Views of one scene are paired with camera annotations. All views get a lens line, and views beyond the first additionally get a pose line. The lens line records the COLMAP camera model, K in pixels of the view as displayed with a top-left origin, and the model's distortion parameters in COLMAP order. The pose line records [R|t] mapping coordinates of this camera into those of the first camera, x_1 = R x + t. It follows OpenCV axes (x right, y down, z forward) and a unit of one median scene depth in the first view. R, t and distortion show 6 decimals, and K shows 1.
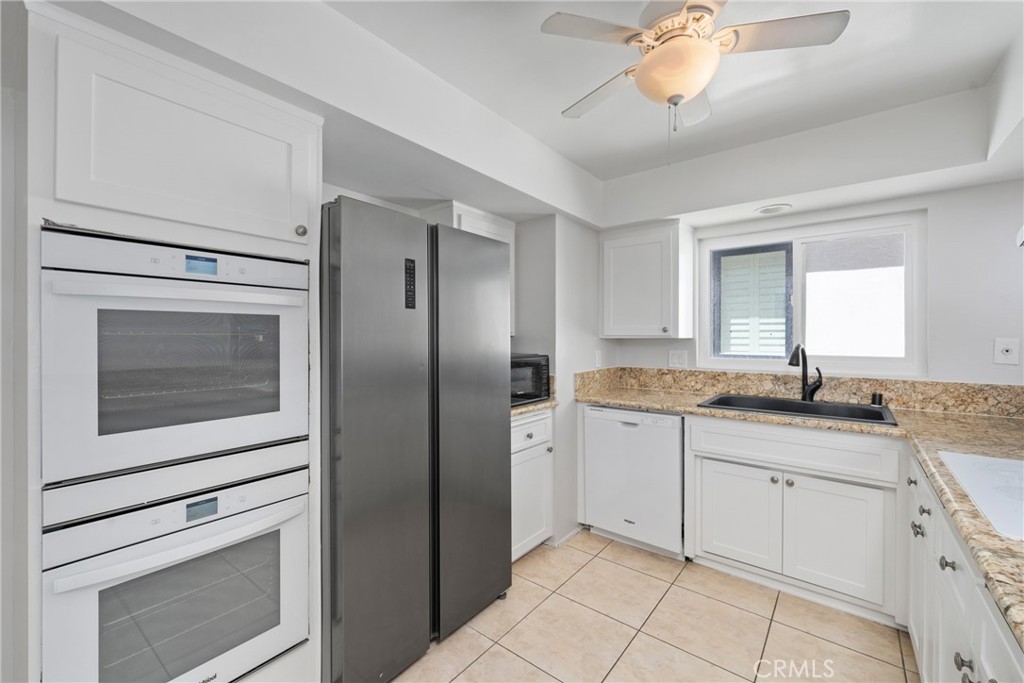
lens RADIAL K [[416.7, 0, 516.2], [0, 416.7, 337.9], [0, 0, 1]] dist [0.000207, -0.000154]
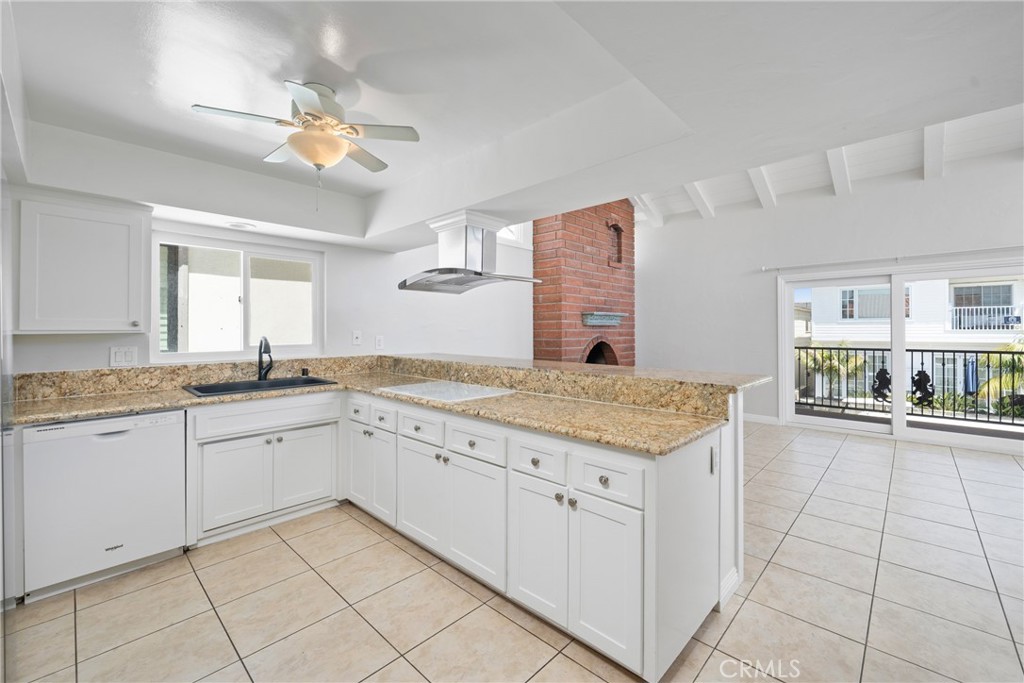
lens RADIAL K [[418.9, 0, 508.6], [0, 418.9, 332.8], [0, 0, 1]] dist [-0.000354, 0.000042]
pose [[0.101368, -0.009798, 0.994801, -0.522265], [0.008128, 0.999926, 0.009020, -0.002001], [-0.994816, 0.007171, 0.101441, 0.107818]]
